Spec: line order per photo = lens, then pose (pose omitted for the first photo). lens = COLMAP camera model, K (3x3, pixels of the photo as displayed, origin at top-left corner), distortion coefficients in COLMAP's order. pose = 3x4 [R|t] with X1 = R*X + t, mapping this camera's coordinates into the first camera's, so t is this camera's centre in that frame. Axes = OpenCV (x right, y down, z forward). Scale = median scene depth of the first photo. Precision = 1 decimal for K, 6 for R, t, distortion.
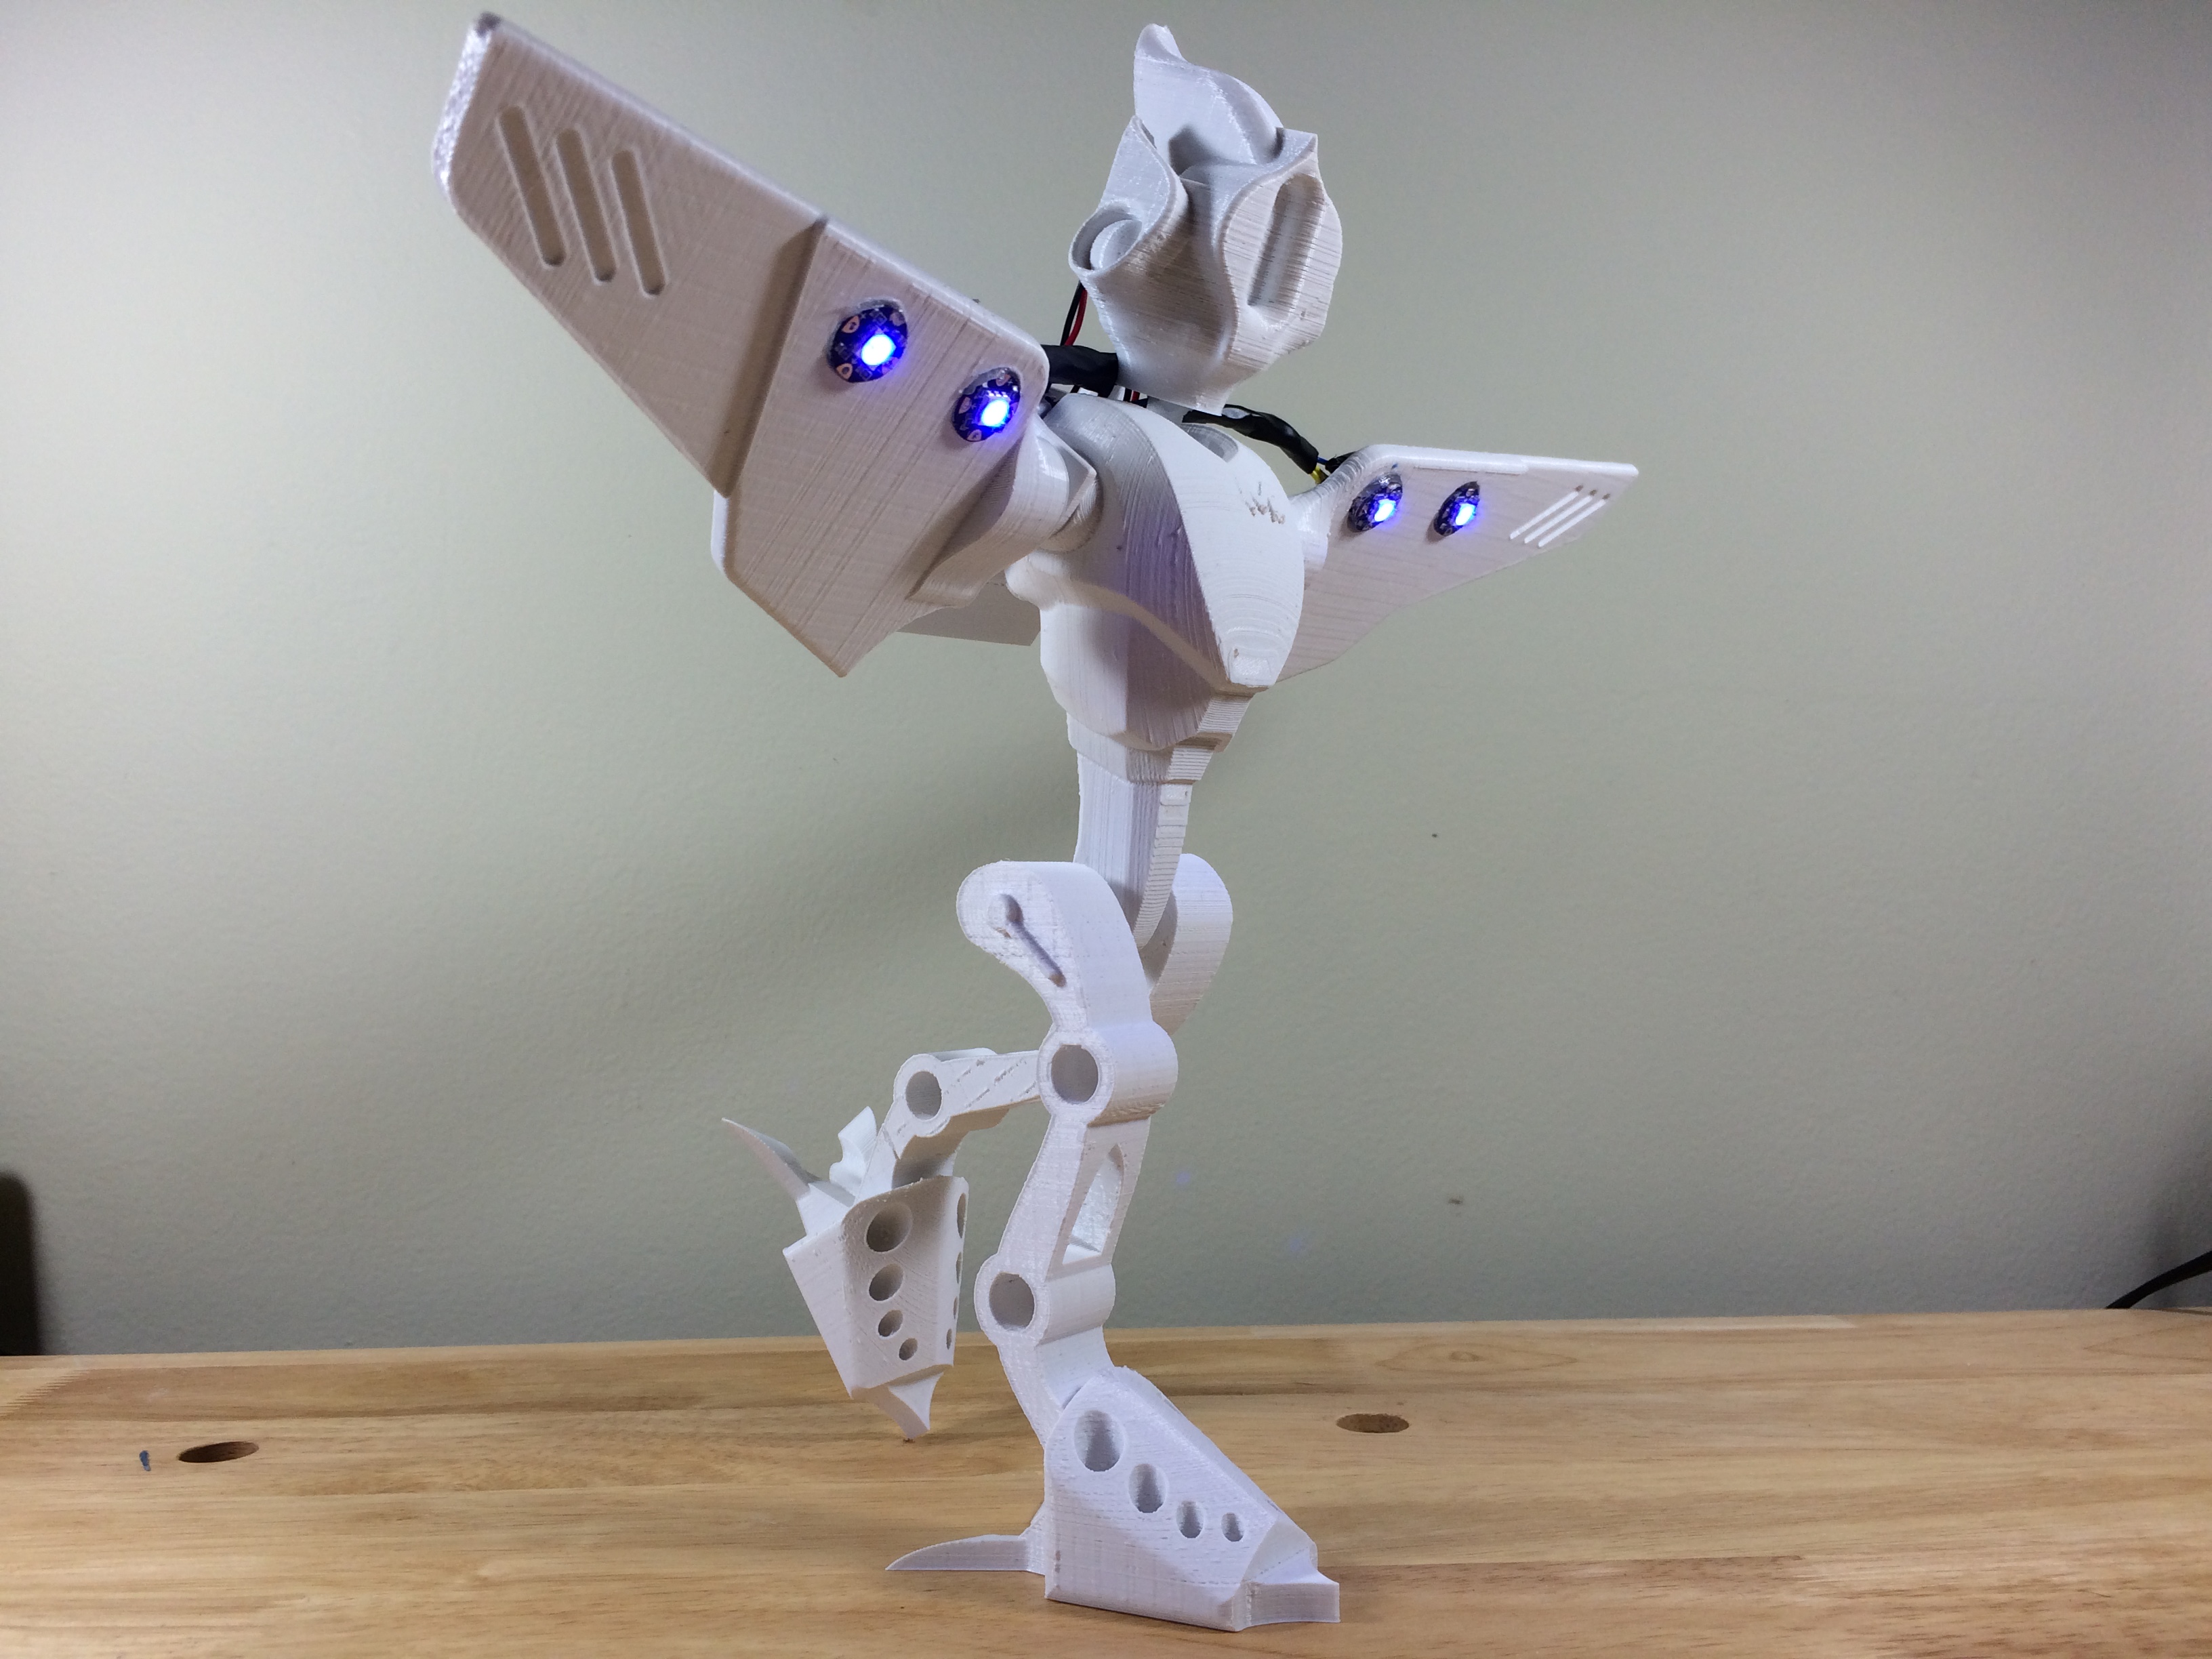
lens RADIAL K [[1922.2, 0, 1105.5], [0, 1922.2, 814.5], [0, 0, 1]] dist [0.091611, -0.144466]
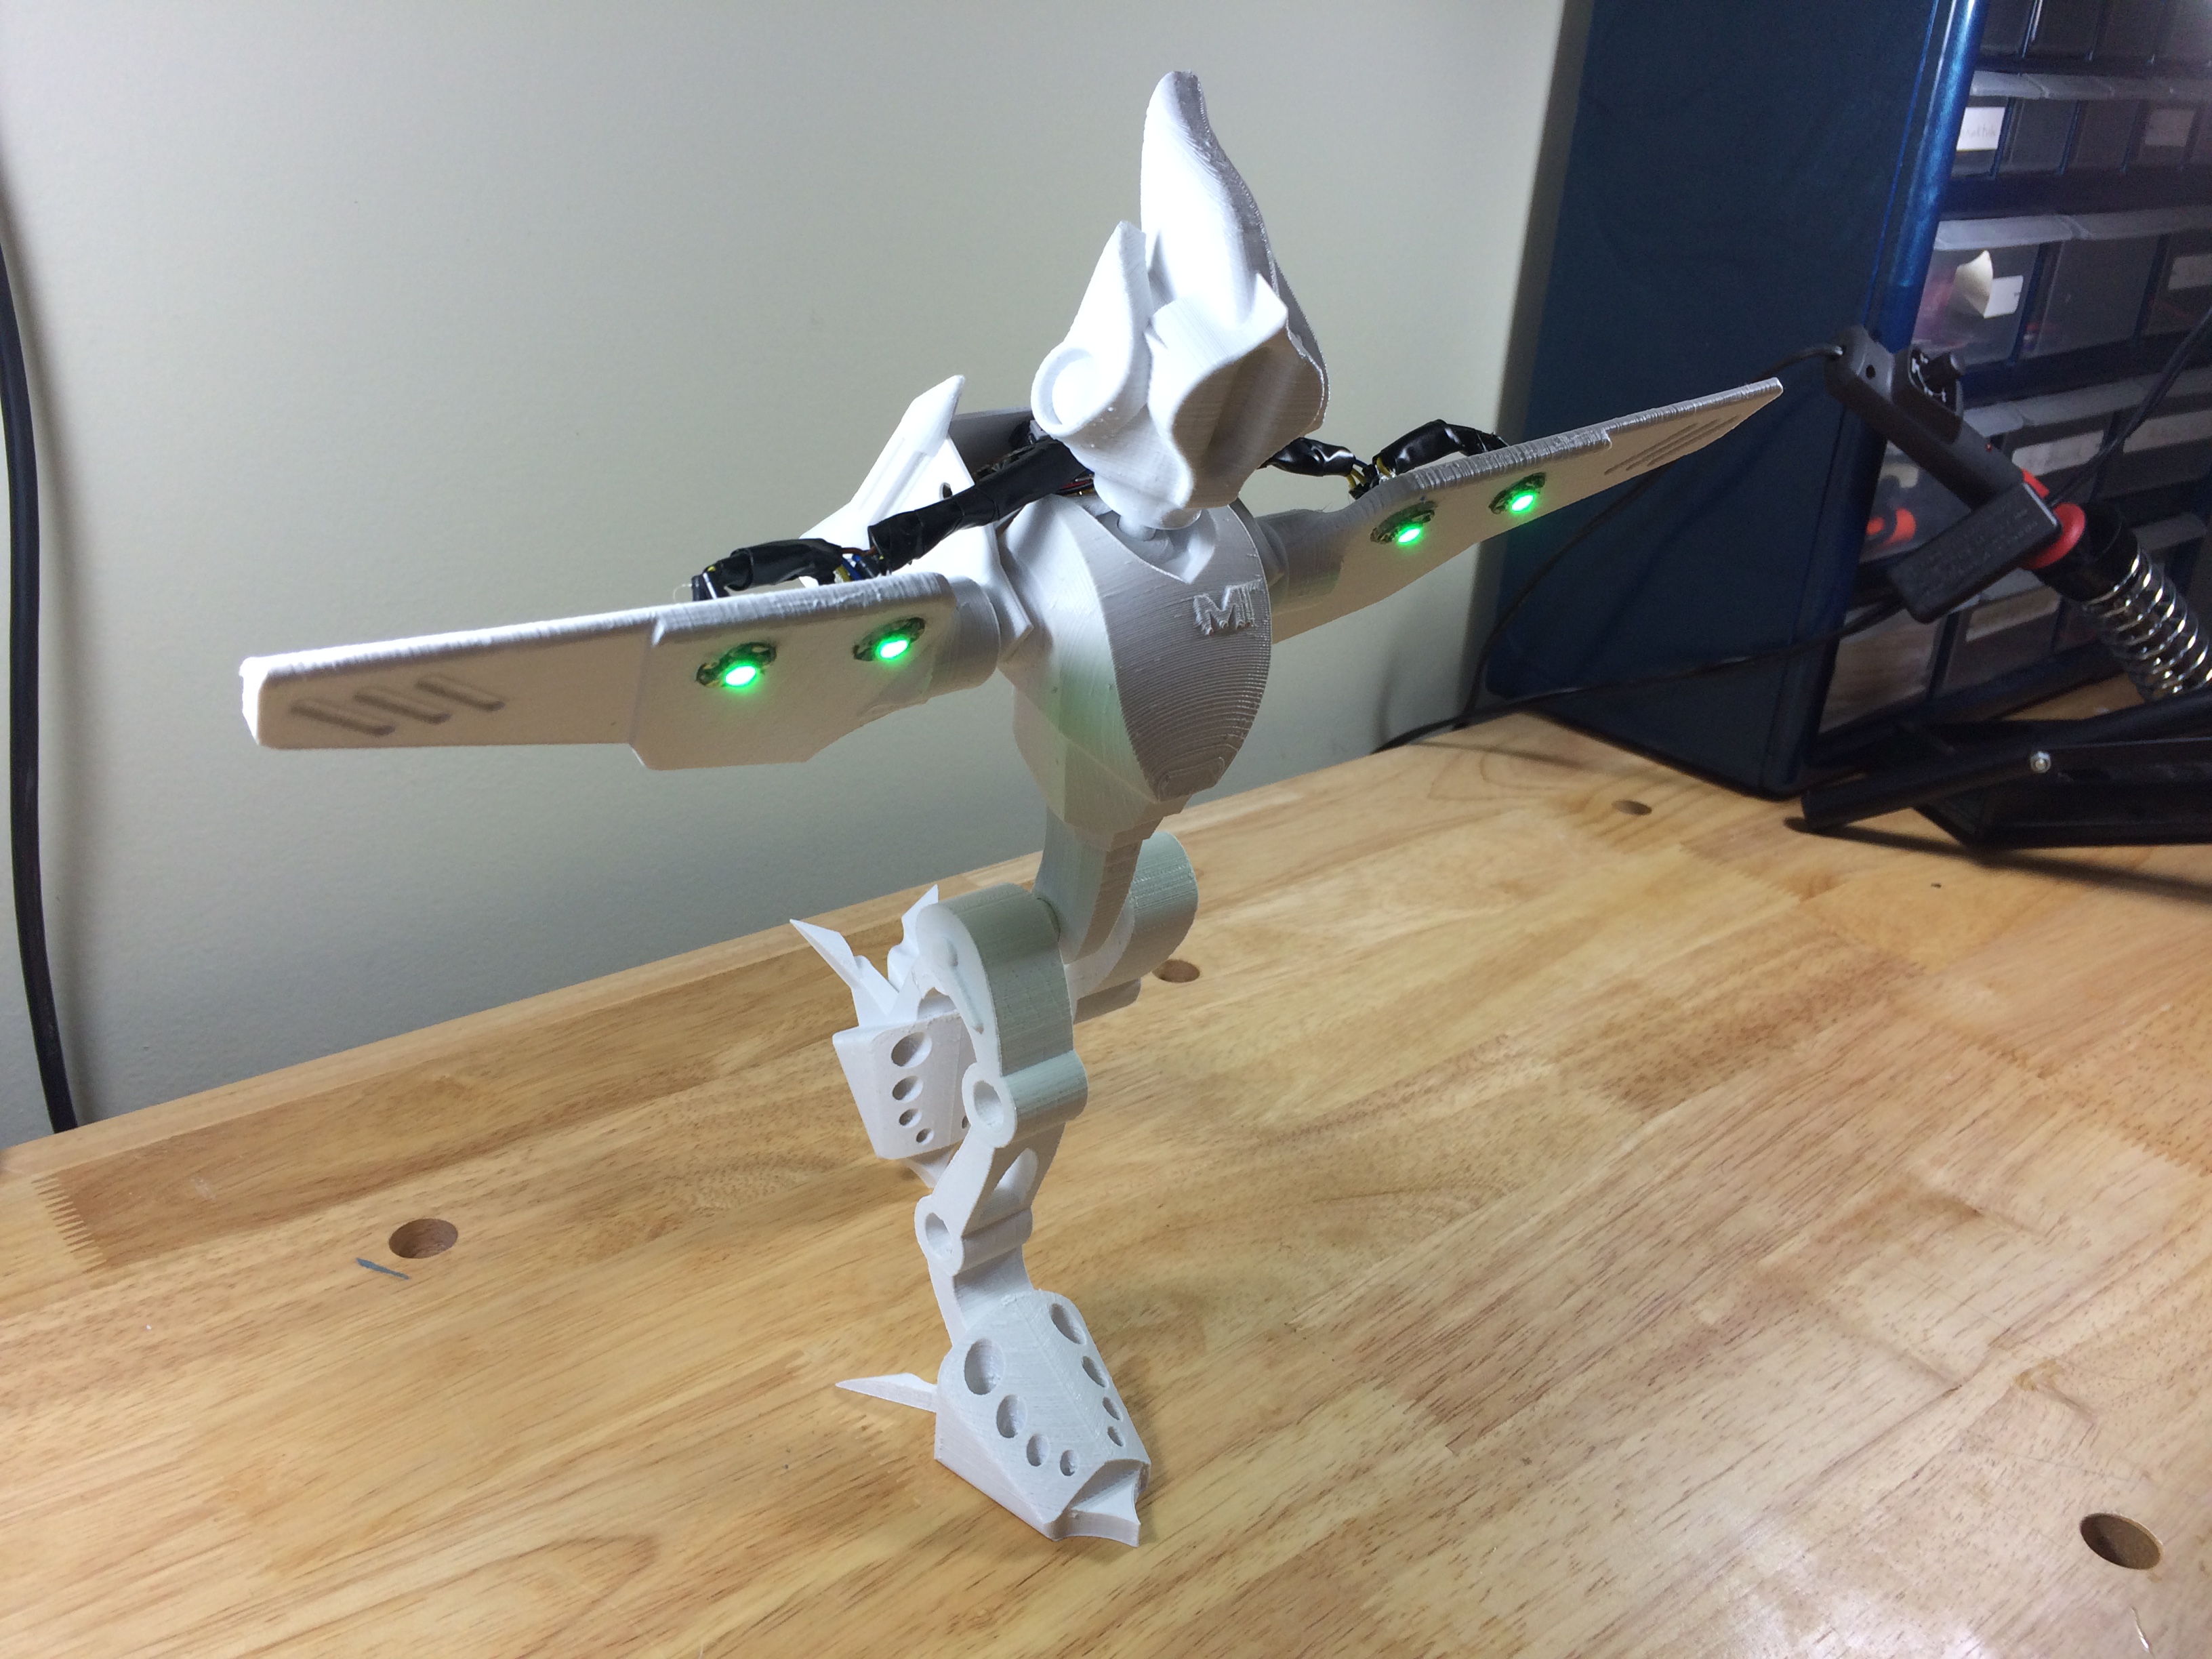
lens RADIAL K [[1921.3, 0, 1111.7], [0, 1921.3, 835.2], [0, 0, 1]] dist [0.090777, -0.151420]
pose [[0.774795, -0.194594, 0.601519, -0.963154], [-0.109571, 0.895721, 0.430904, -0.513855], [-0.622645, -0.399771, 0.672678, 0.101029]]
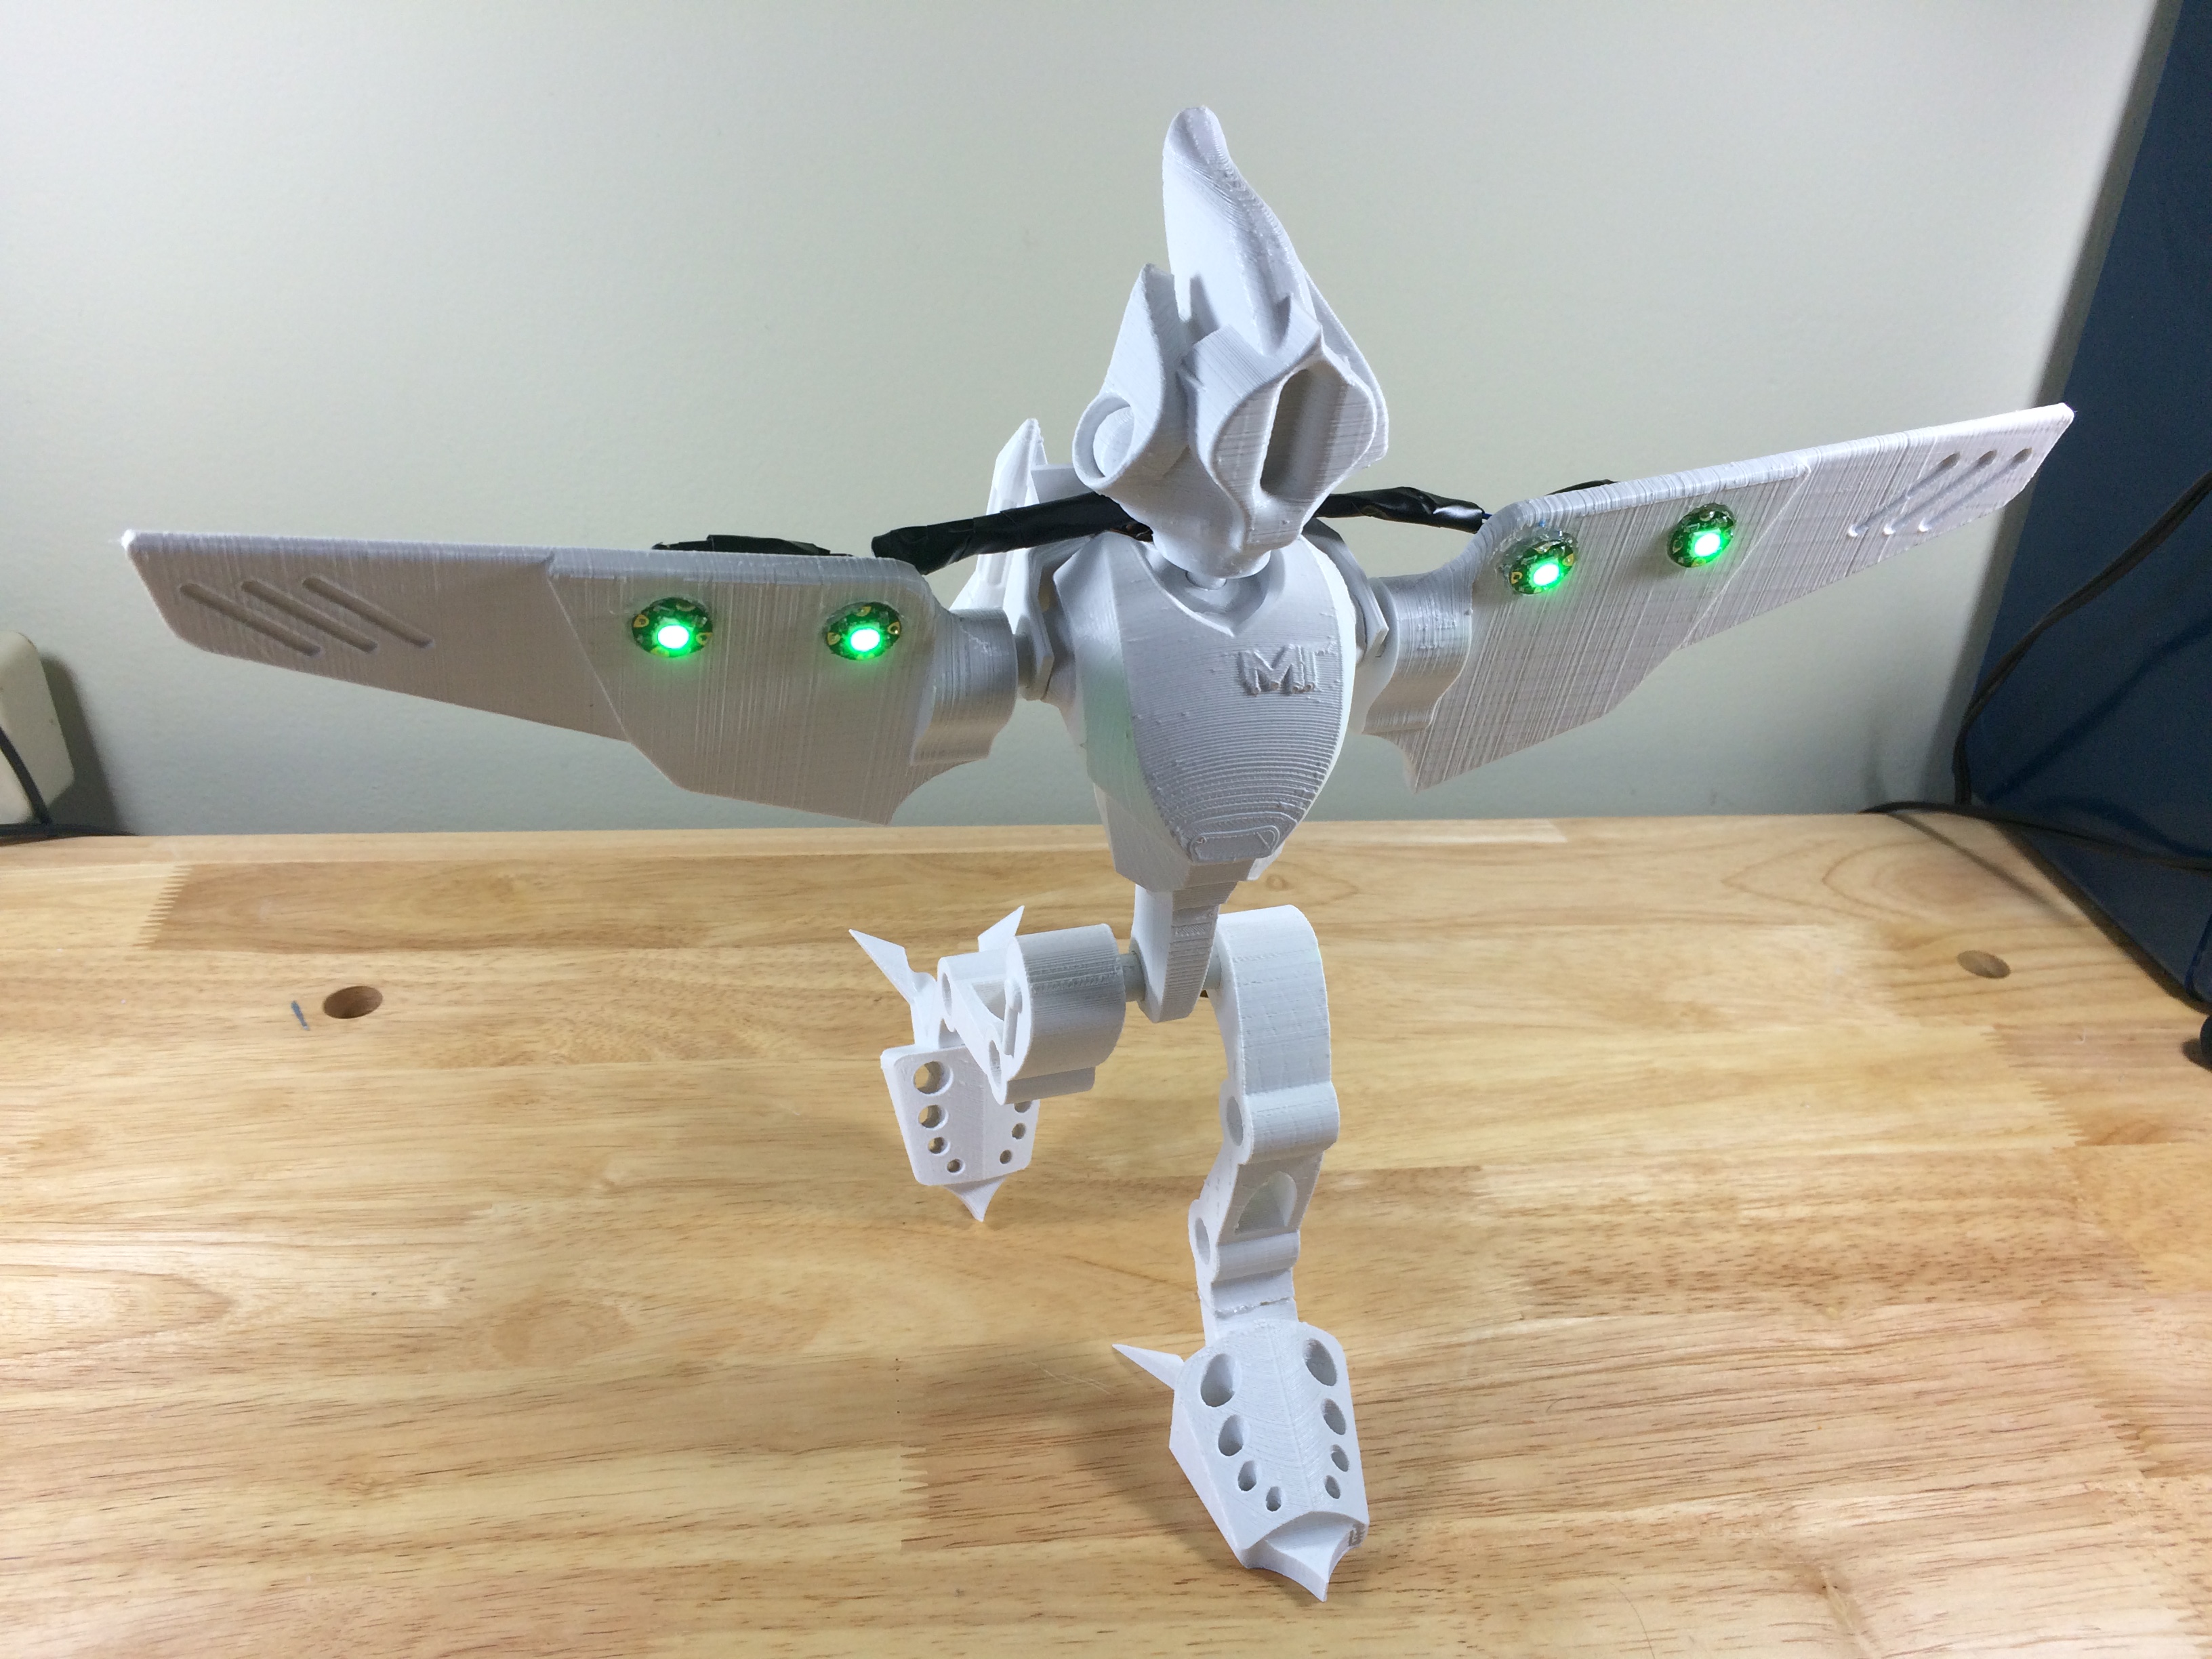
lens RADIAL K [[1922.2, 0, 1105.5], [0, 1922.2, 814.5], [0, 0, 1]] dist [0.091611, -0.144466]
pose [[0.993654, 0.016455, 0.111266, -0.114704], [-0.073545, 0.843520, 0.532039, -0.651131], [-0.085101, -0.536846, 0.839377, -0.113234]]
